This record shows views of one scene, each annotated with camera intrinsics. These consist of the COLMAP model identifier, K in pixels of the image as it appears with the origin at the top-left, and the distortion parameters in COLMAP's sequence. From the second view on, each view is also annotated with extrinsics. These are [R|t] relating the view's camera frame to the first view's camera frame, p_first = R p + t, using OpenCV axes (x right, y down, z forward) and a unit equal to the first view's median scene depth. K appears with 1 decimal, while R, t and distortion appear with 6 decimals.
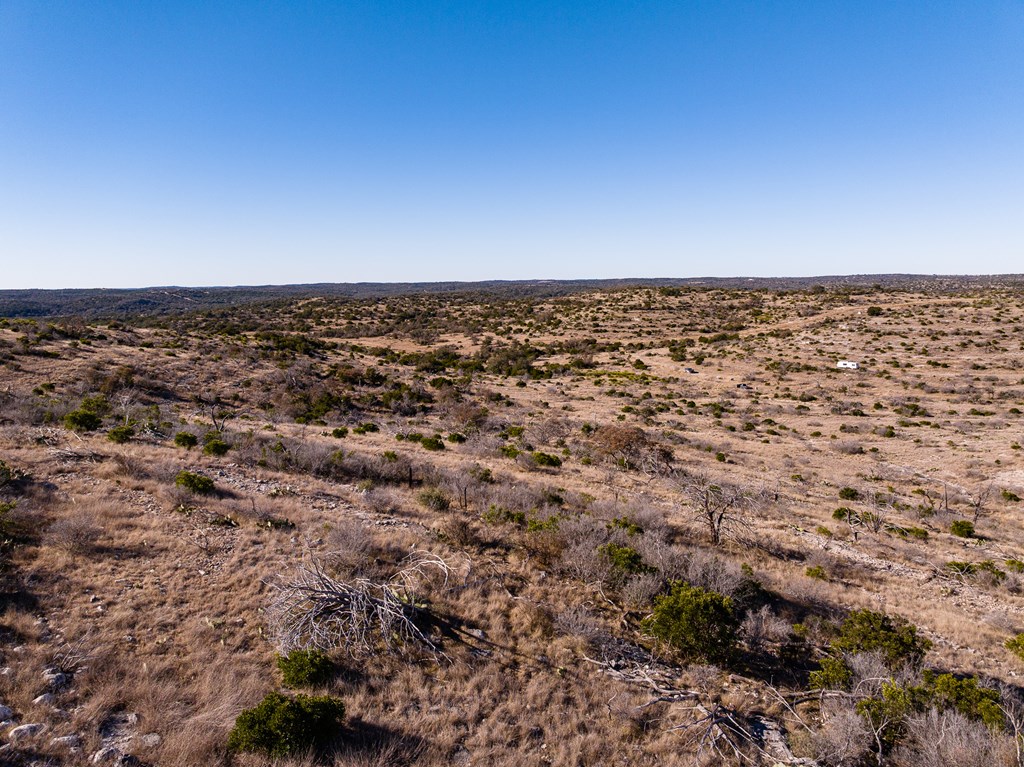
lens RADIAL K [[763.4, 0, 511.1], [0, 763.4, 381.6], [0, 0, 1]] dist [-0.014596, -0.005514]
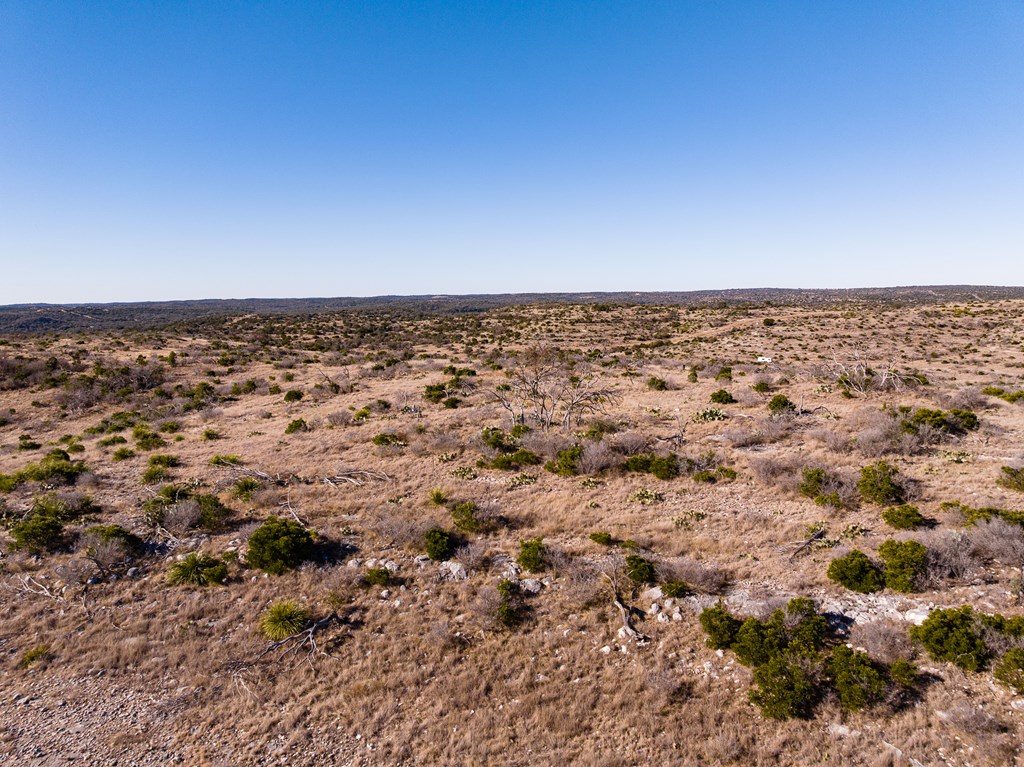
lens RADIAL K [[763.4, 0, 512.6], [0, 763.4, 384.2], [0, 0, 1]] dist [-0.014596, -0.005514]
pose [[0.988862, -0.021181, 0.147322, -0.126907], [0.023439, 0.999633, -0.013611, 0.017443], [-0.146980, 0.016913, 0.988995, -0.182584]]
